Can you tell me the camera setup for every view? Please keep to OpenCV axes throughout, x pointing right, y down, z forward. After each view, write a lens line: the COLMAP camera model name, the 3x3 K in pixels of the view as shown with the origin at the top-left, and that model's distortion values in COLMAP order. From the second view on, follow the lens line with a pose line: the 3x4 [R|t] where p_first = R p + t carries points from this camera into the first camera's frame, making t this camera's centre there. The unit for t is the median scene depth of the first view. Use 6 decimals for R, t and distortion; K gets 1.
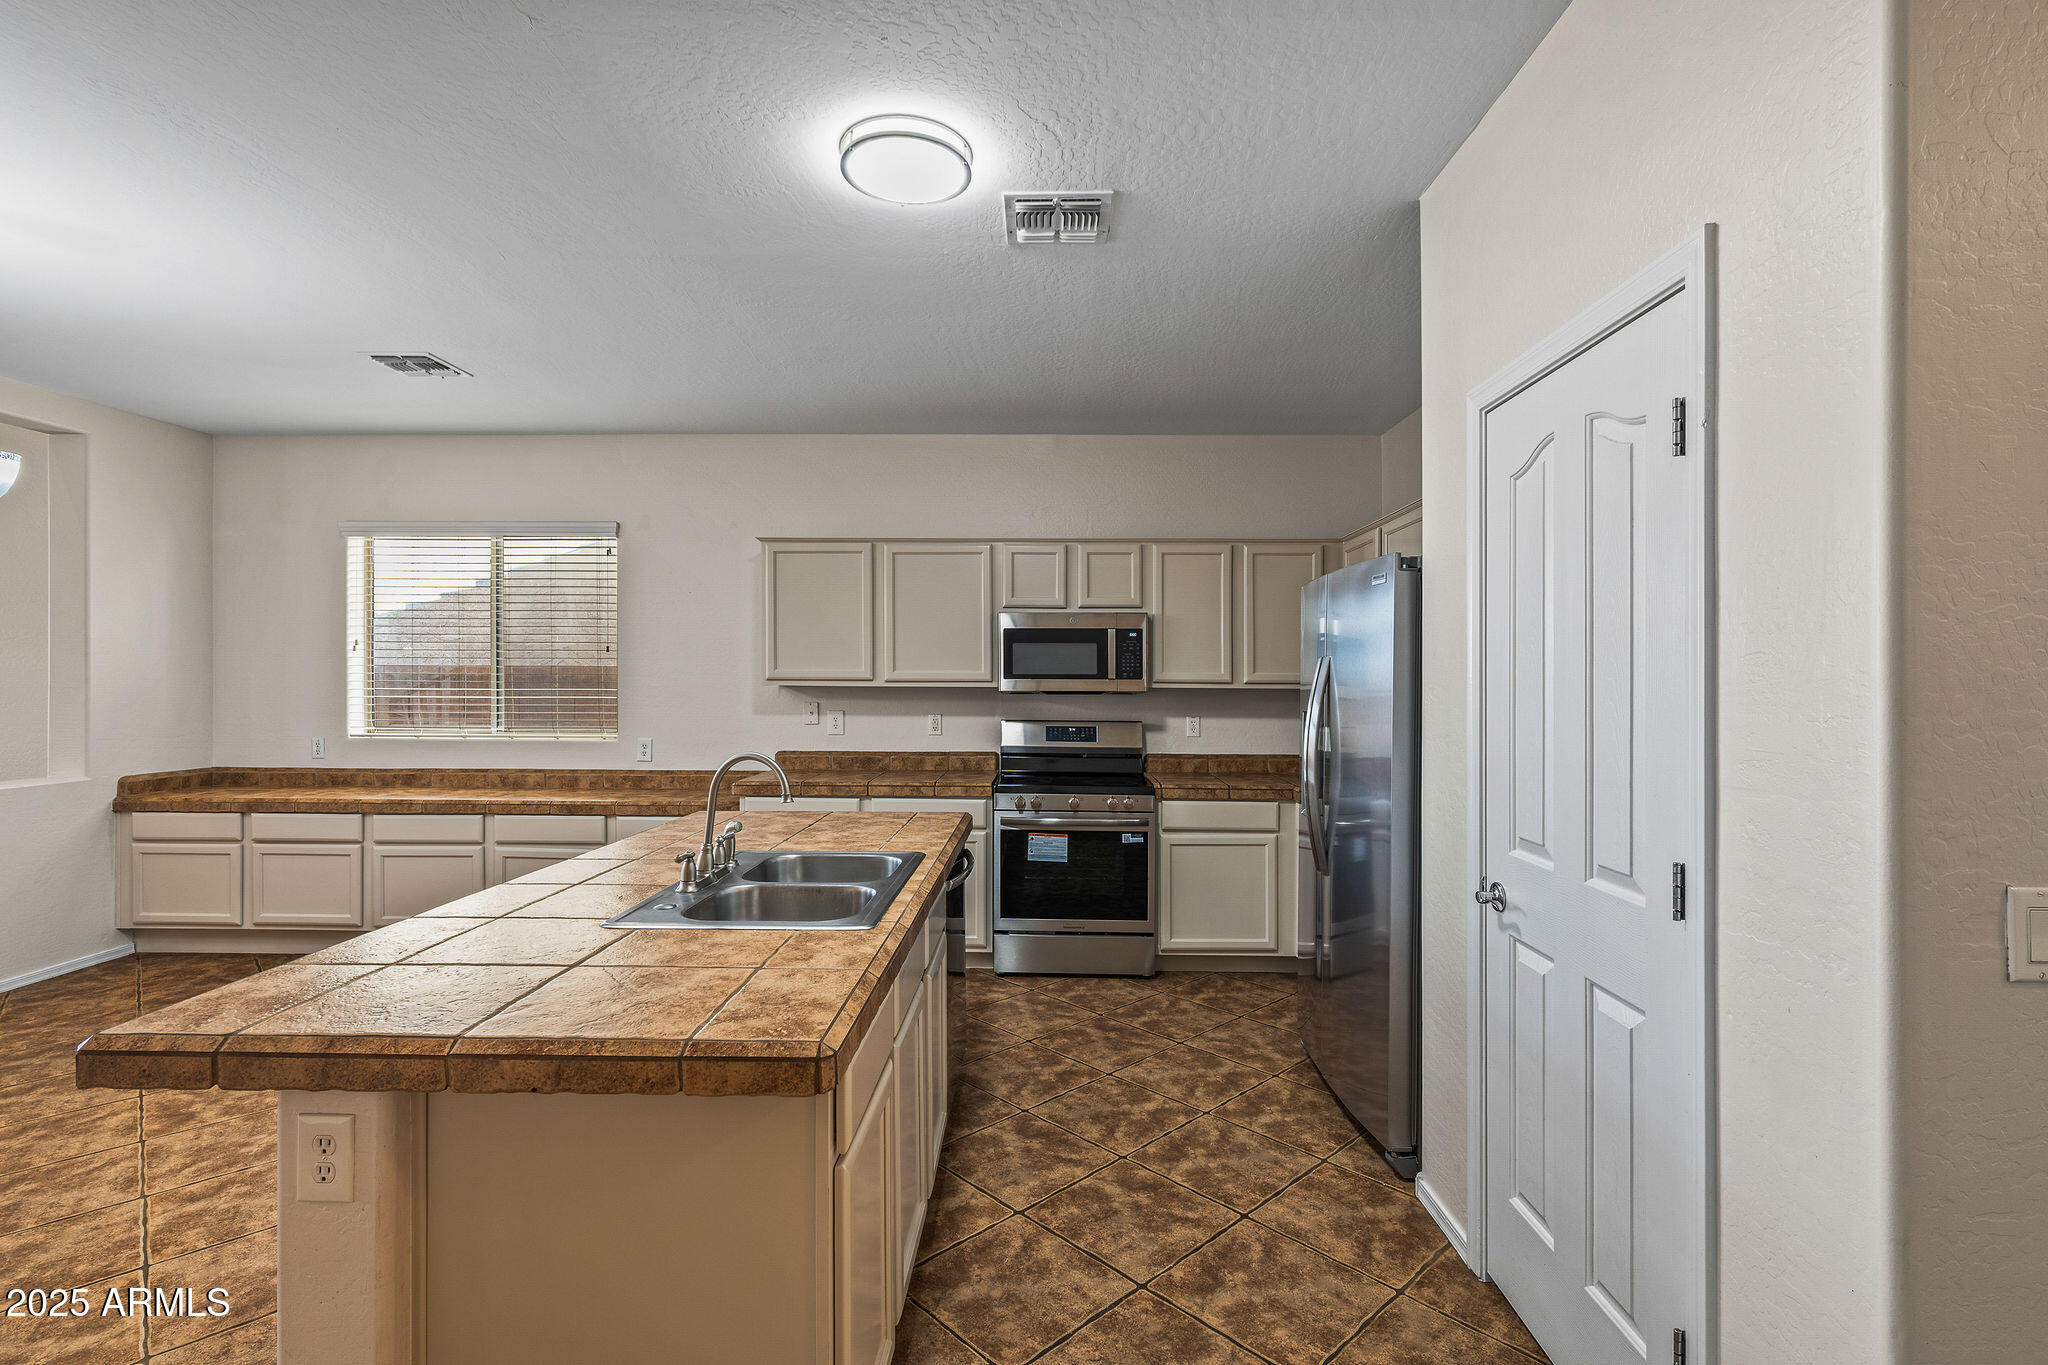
lens RADIAL K [[931.9, 0, 1025.8], [0, 931.9, 688.0], [0, 0, 1]] dist [0.000317, 0.000454]
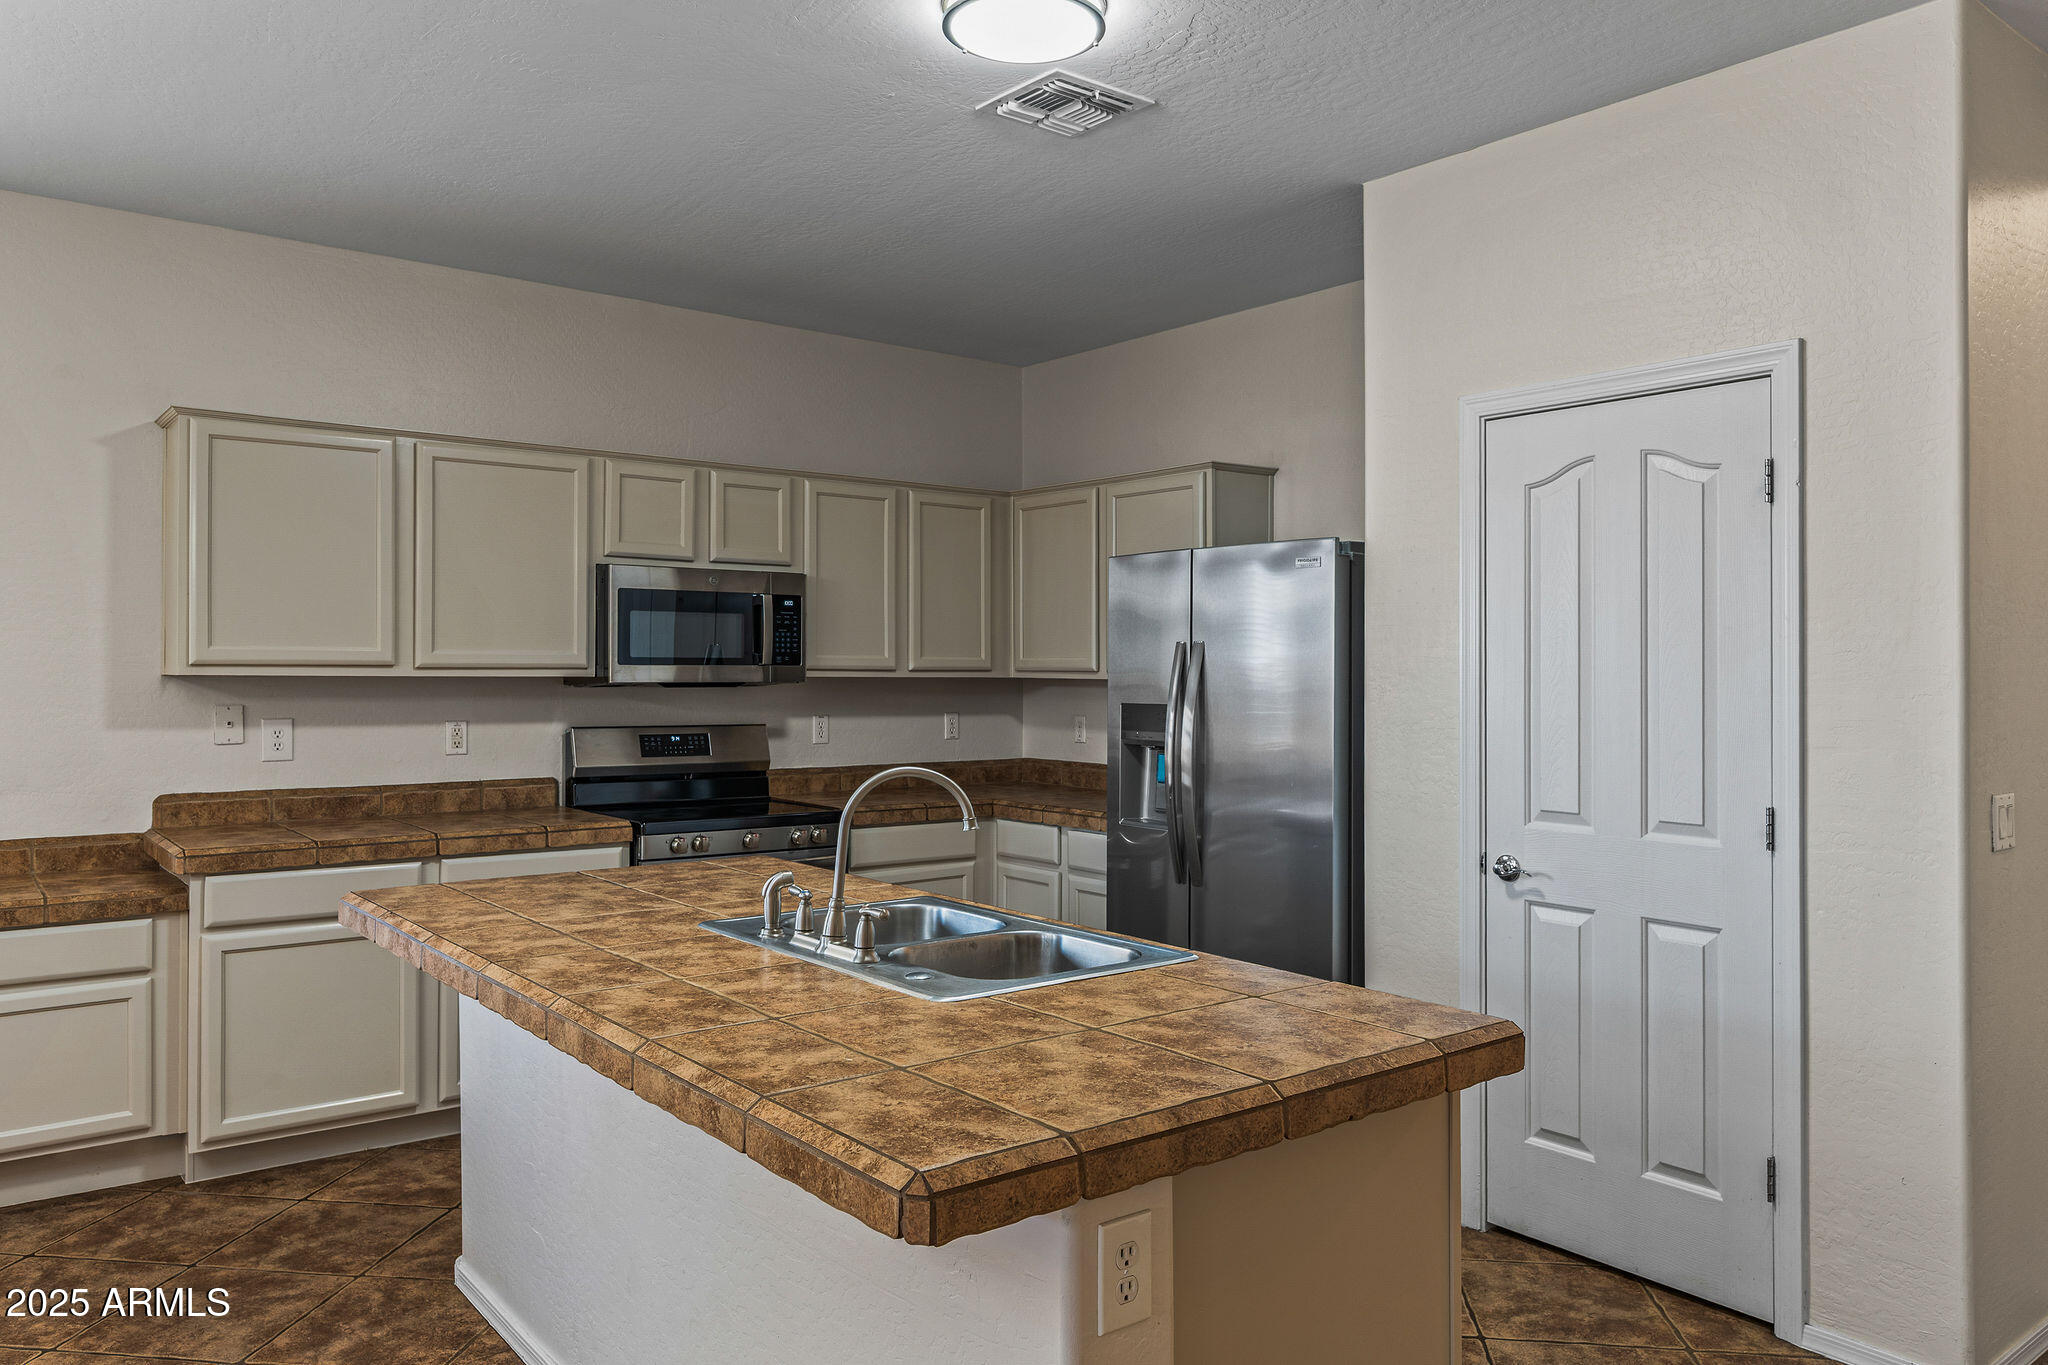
lens RADIAL K [[1435.0, 0, 1023.9], [0, 1435.0, 666.0], [0, 0, 1]] dist [0.000897, -0.003688]
pose [[0.771132, 0.001317, 0.636674, -0.451682], [0.002995, 0.999979, -0.005696, -0.001909], [-0.636668, 0.006299, 0.771112, 0.030016]]
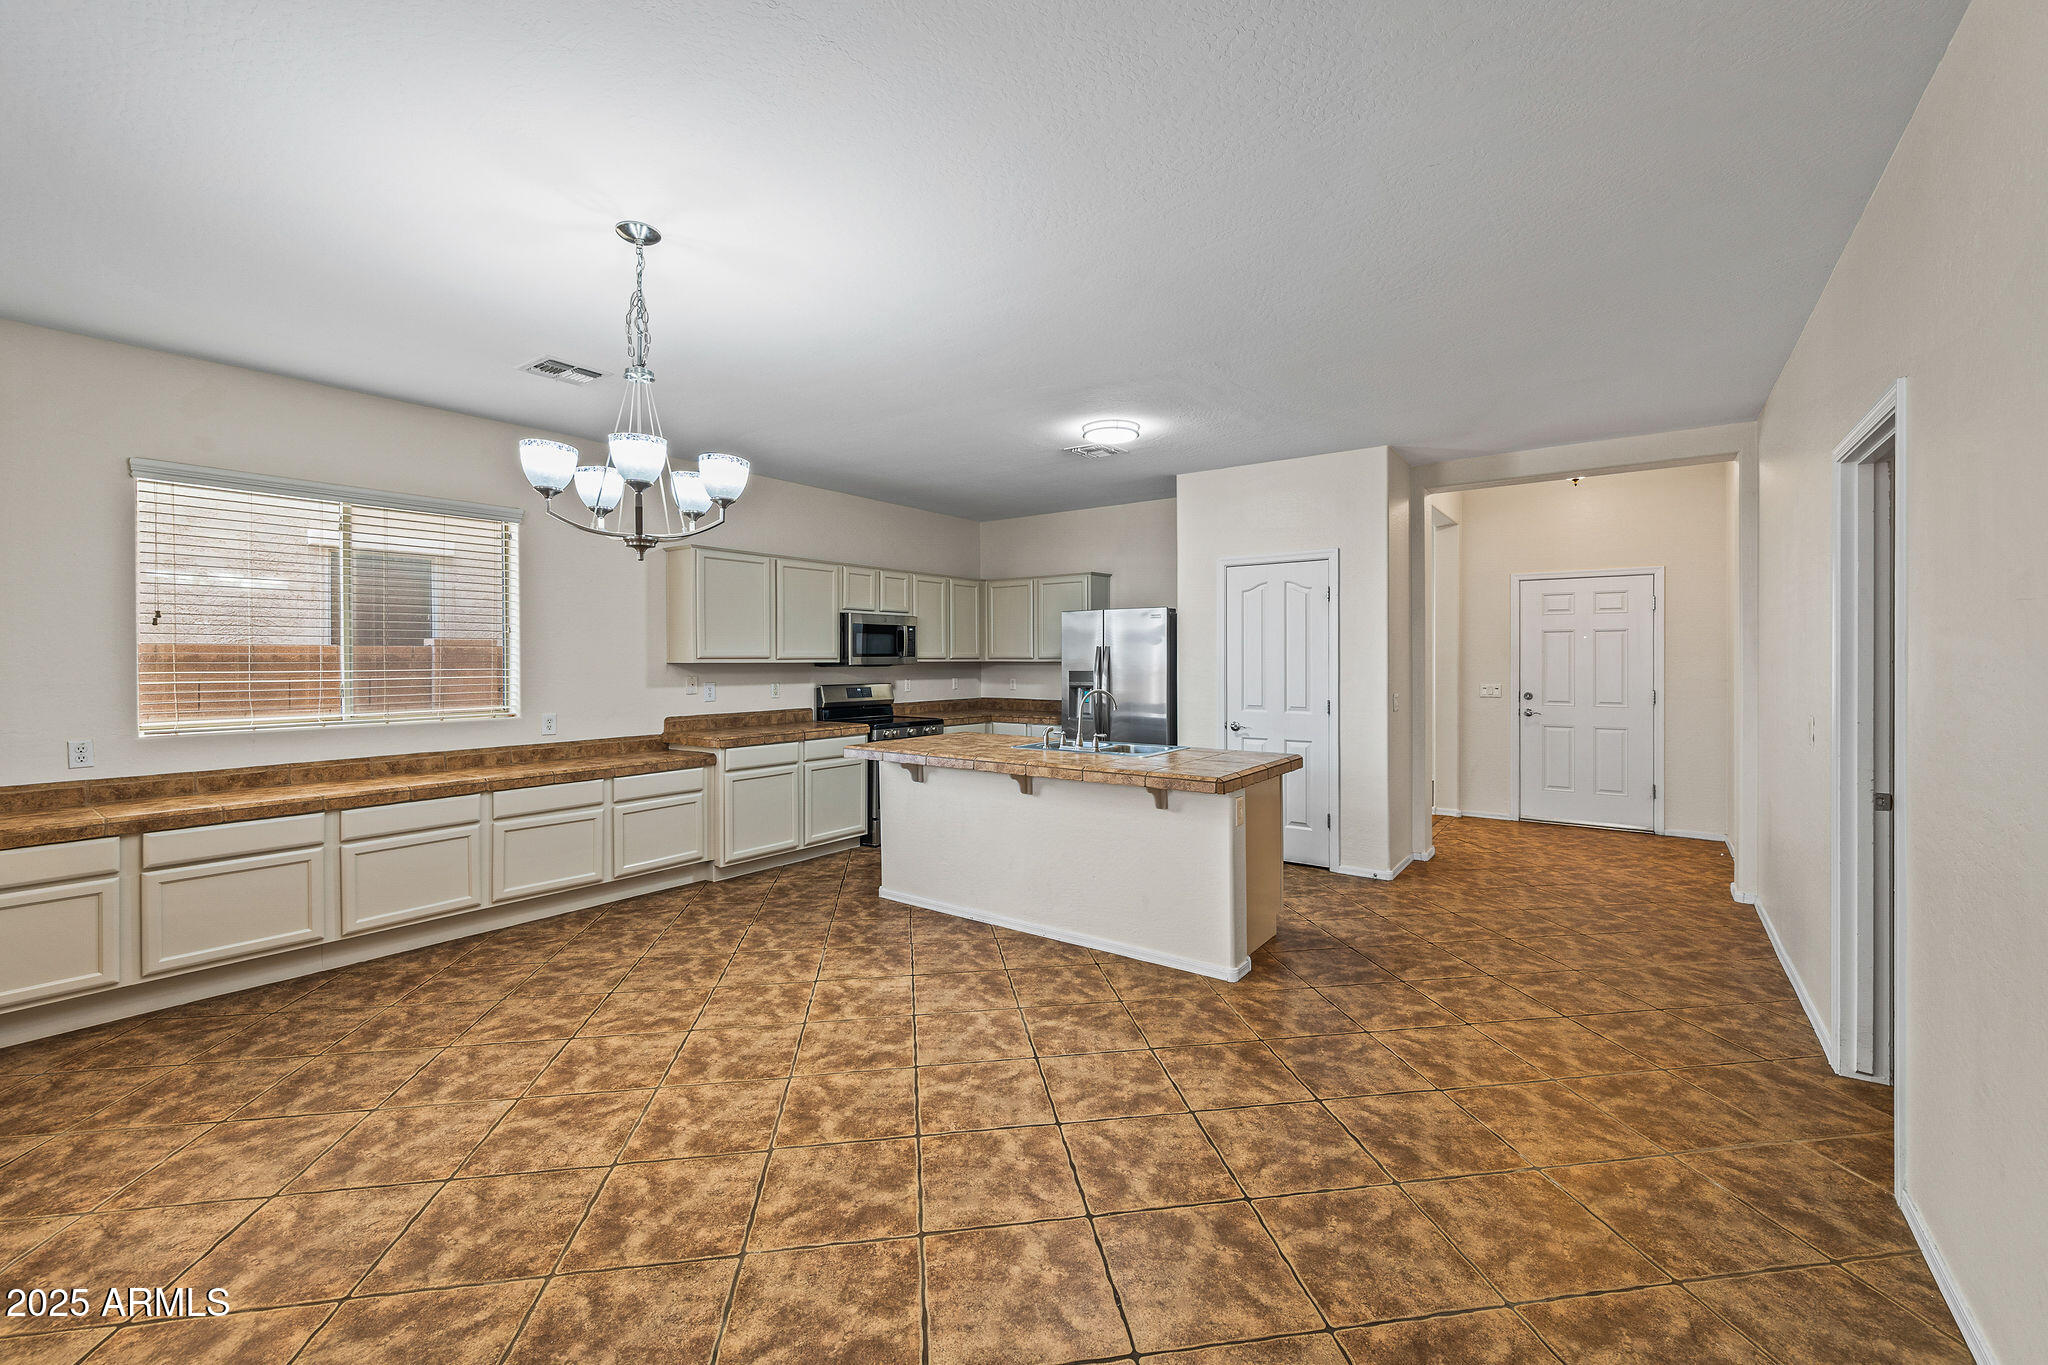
lens RADIAL K [[824.8, 0, 1025.1], [0, 824.8, 671.0], [0, 0, 1]] dist [-0.001415, 0.001167]
pose [[0.574164, -0.018270, 0.818537, -0.962297], [0.011308, 0.999833, 0.014385, -0.002863], [-0.818663, 0.000997, 0.574274, 0.001785]]
